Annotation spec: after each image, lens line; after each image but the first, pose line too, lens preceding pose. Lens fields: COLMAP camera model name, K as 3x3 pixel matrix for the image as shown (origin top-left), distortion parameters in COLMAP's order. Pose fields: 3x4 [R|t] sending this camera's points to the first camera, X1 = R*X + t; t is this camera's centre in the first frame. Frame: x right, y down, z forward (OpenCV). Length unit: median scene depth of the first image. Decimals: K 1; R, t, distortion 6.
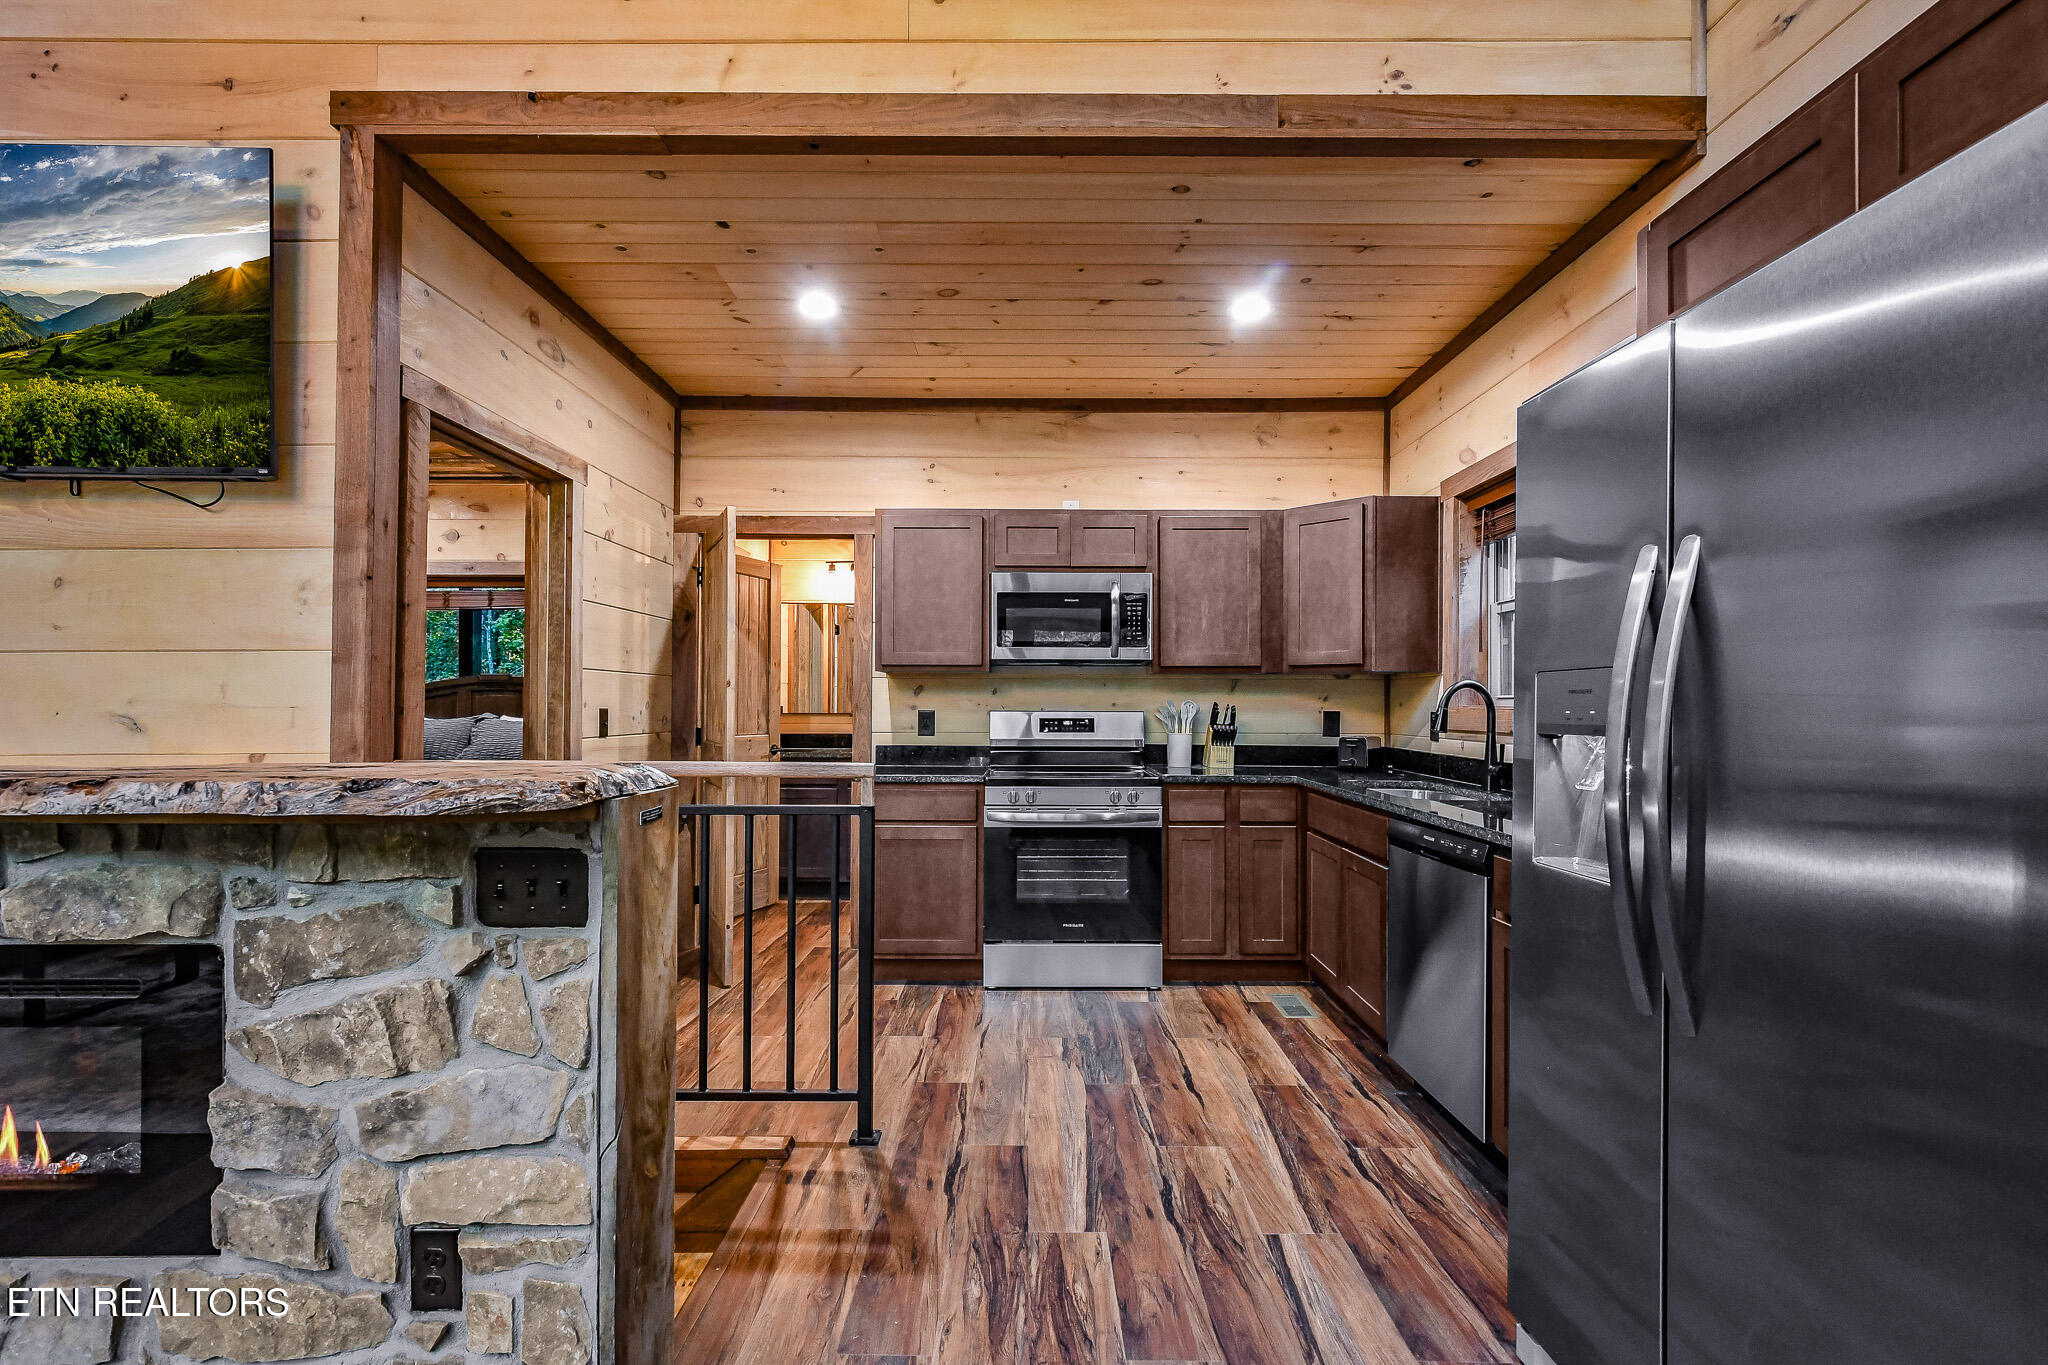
lens RADIAL K [[917.4, 0, 1025.3], [0, 917.4, 701.5], [0, 0, 1]] dist [0.006145, 0.000258]
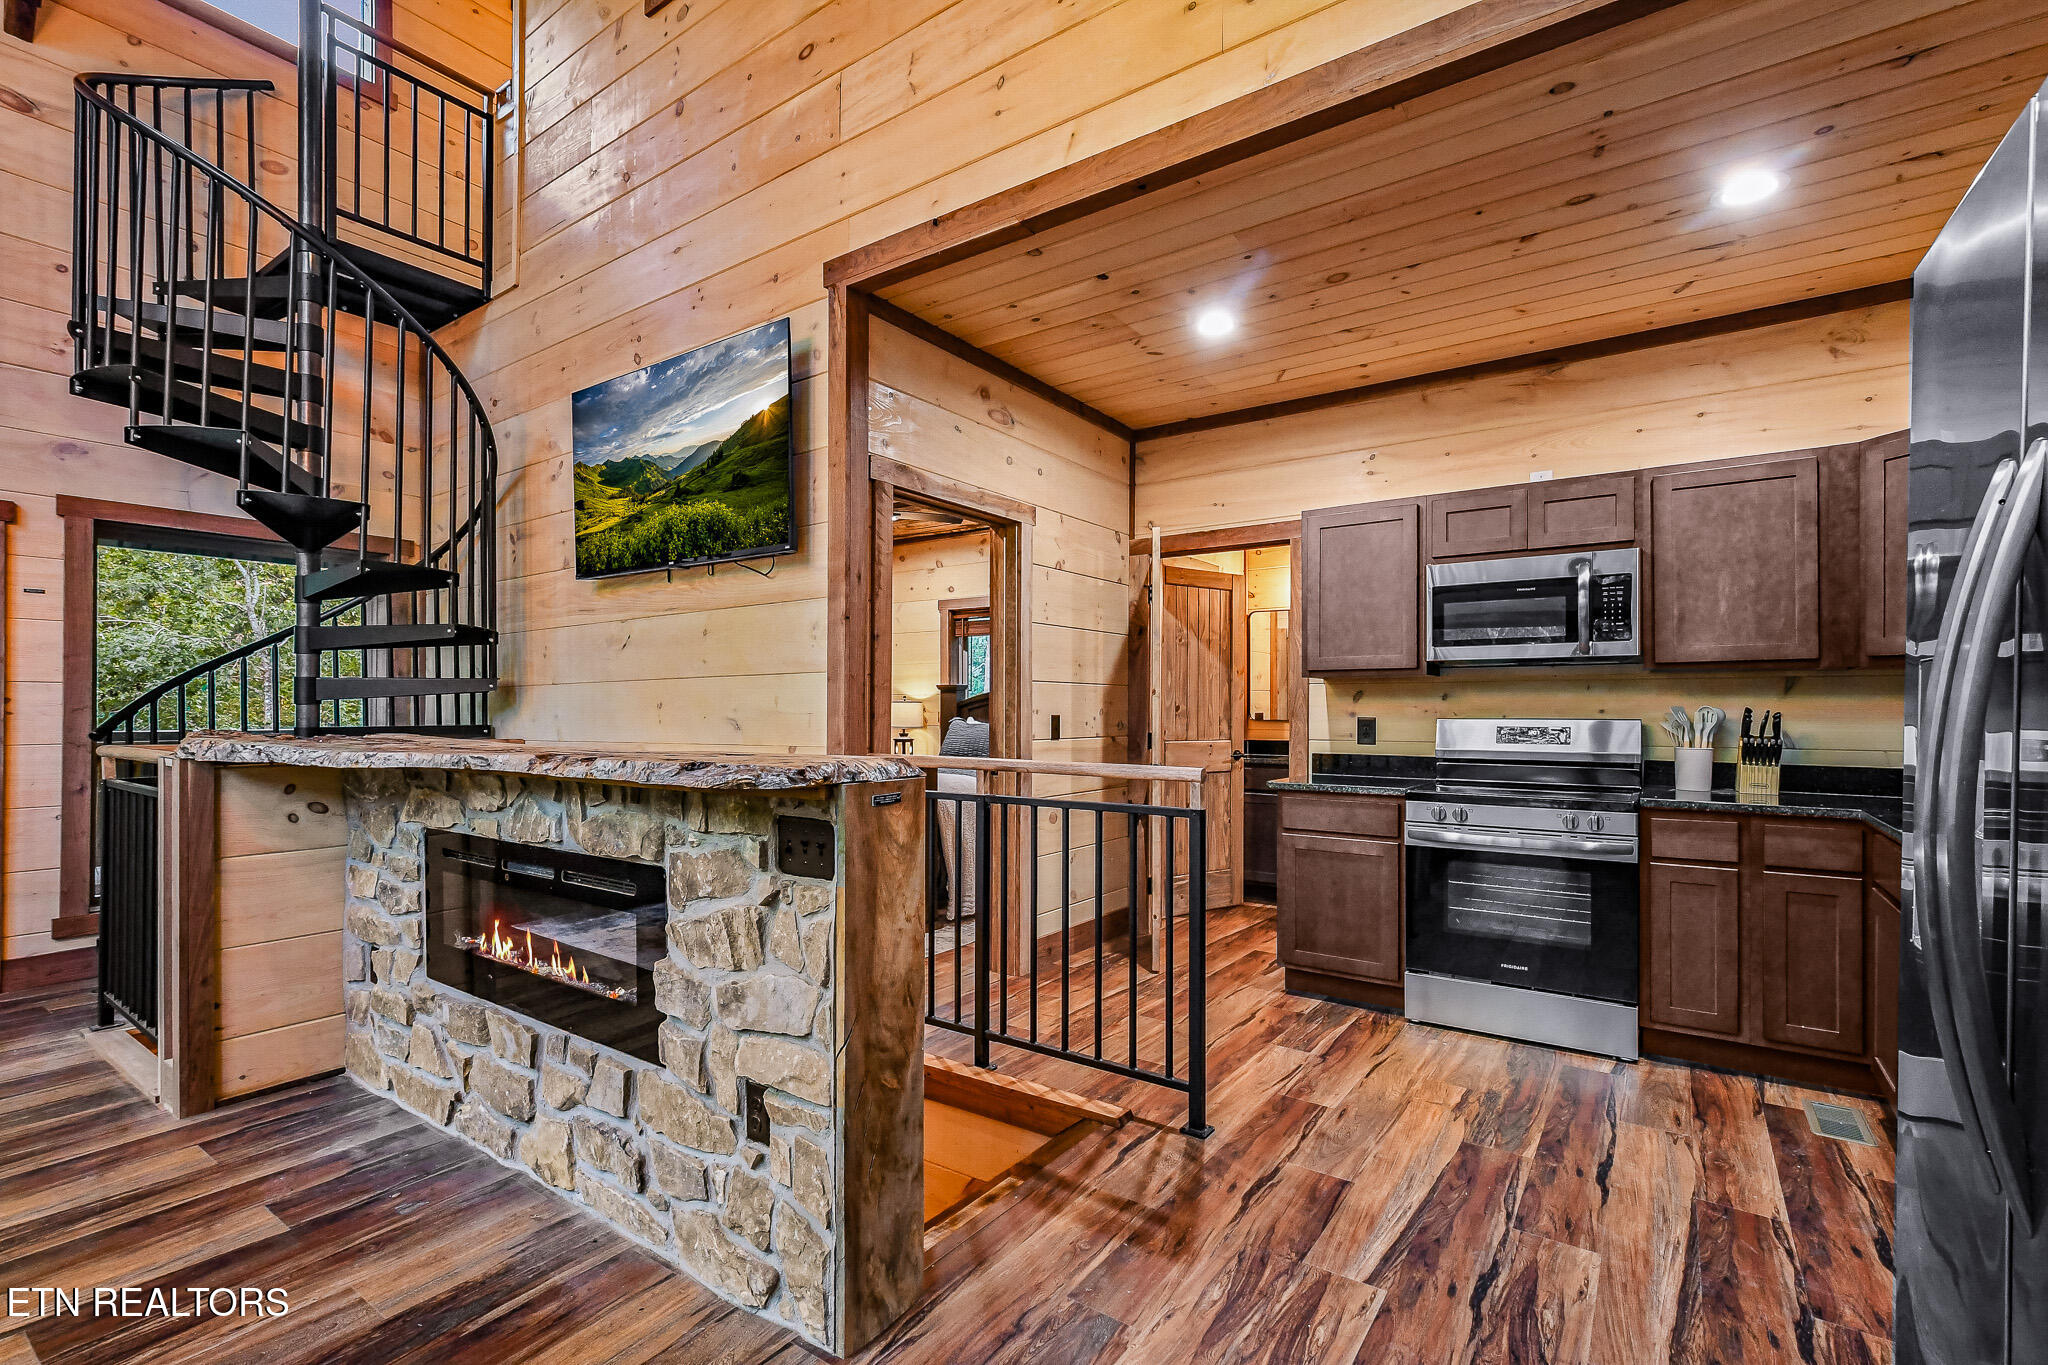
lens RADIAL K [[918.2, 0, 1029.2], [0, 918.2, 714.7], [0, 0, 1]] dist [0.003326, -0.000247]
pose [[0.821105, 0.000688, -0.570777, 0.179990], [0.003021, 0.999980, 0.005552, 0.000566], [0.570769, -0.006283, 0.821087, 0.031347]]
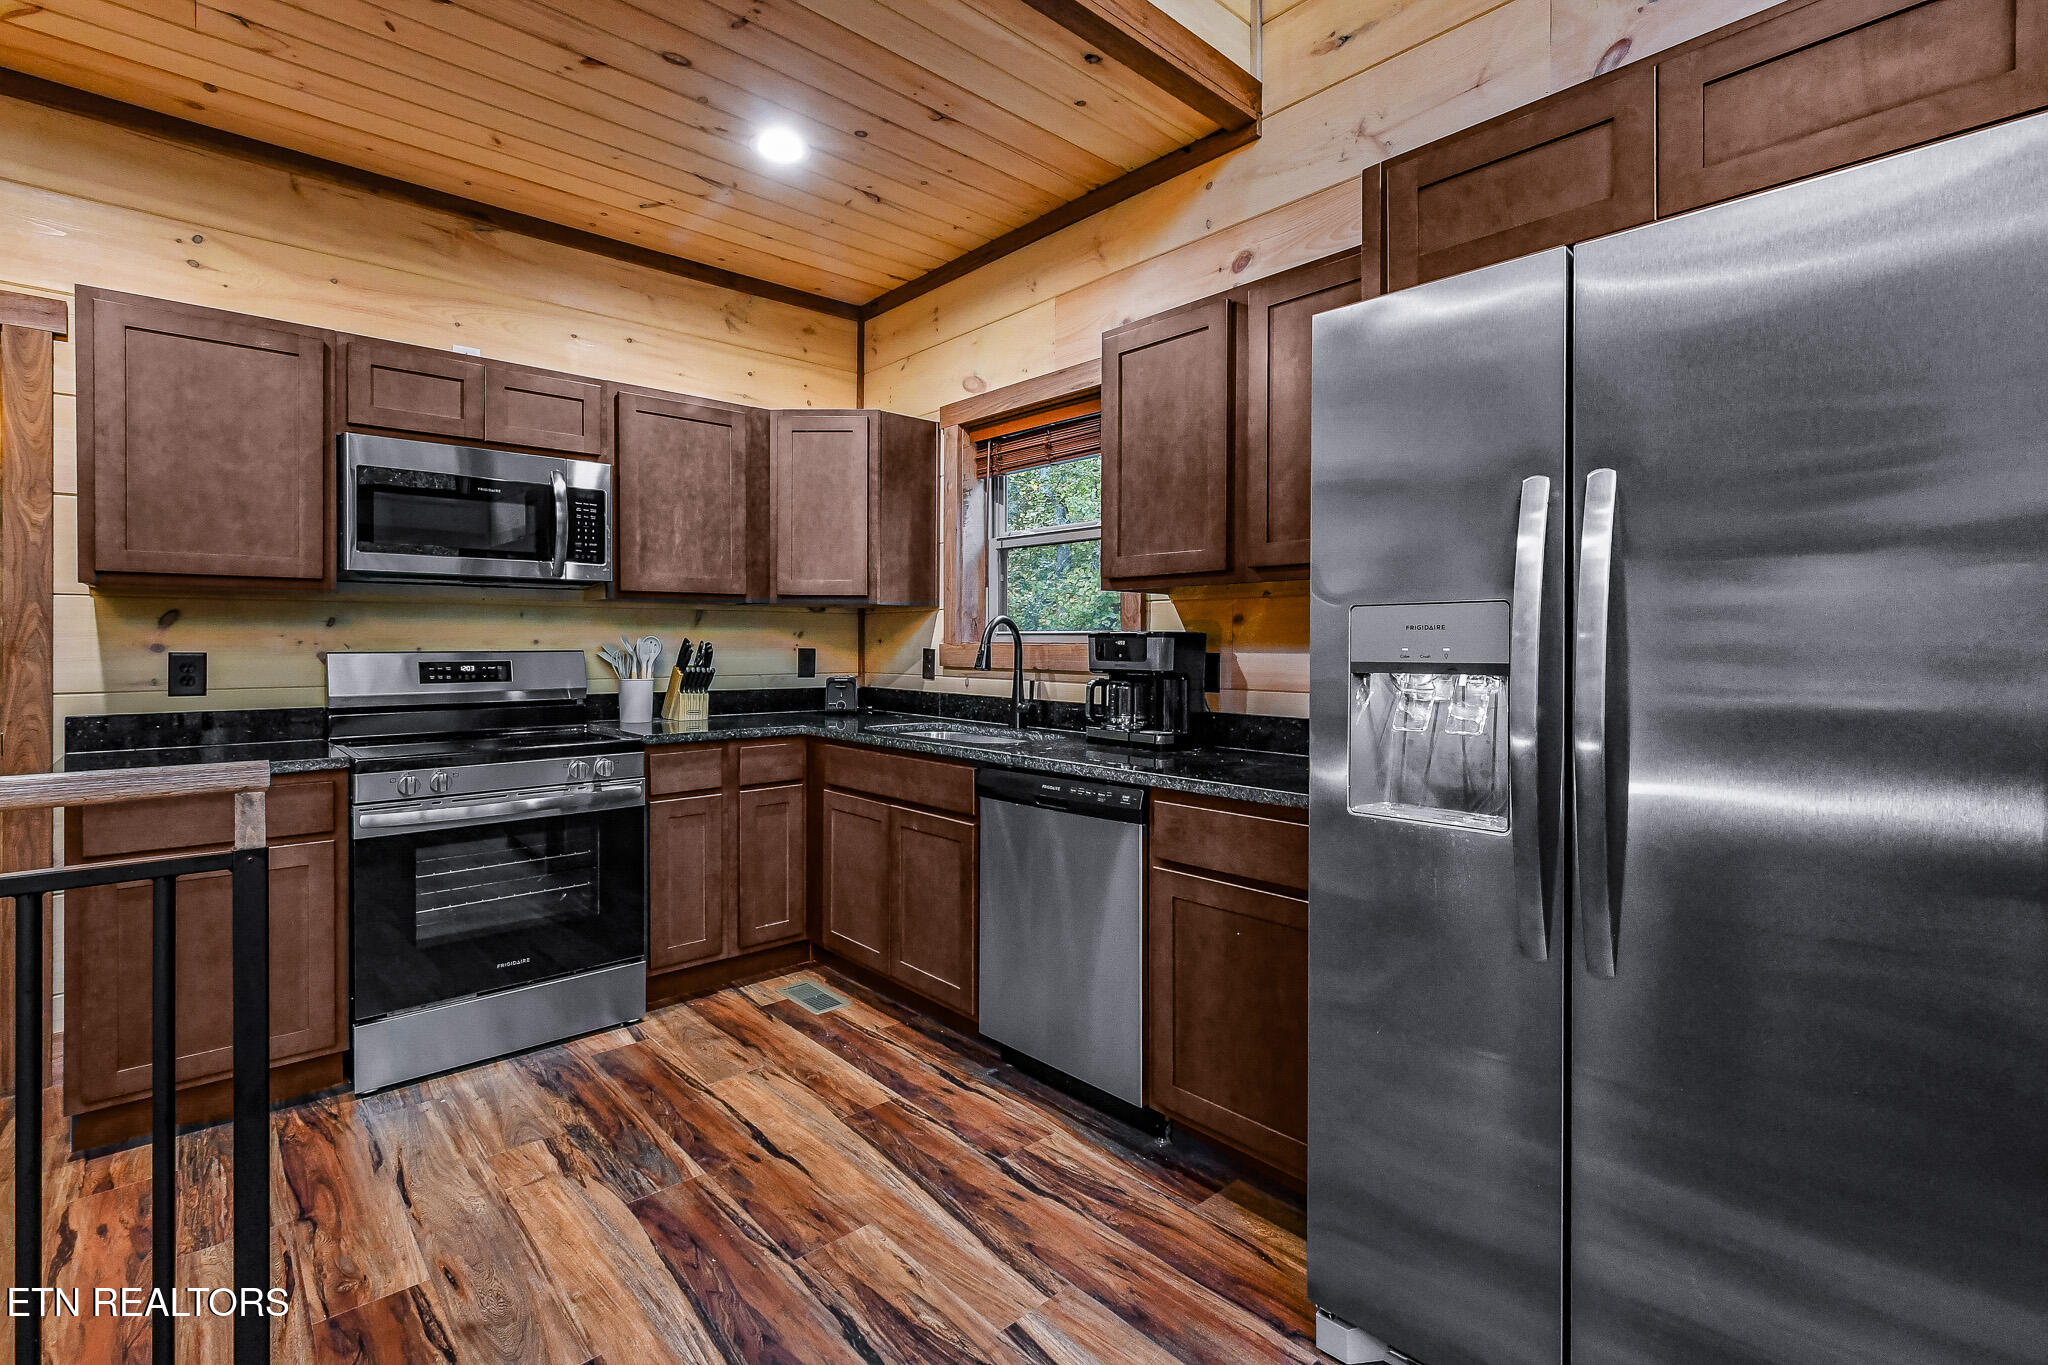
lens RADIAL K [[930.3, 0, 1030.4], [0, 930.3, 648.4], [0, 0, 1]] dist [0.002044, -0.000477]
pose [[0.737643, -0.007975, 0.675144, -0.138200], [-0.000112, 0.999929, 0.011934, -0.000184], [-0.675191, -0.008879, 0.737590, 0.236054]]
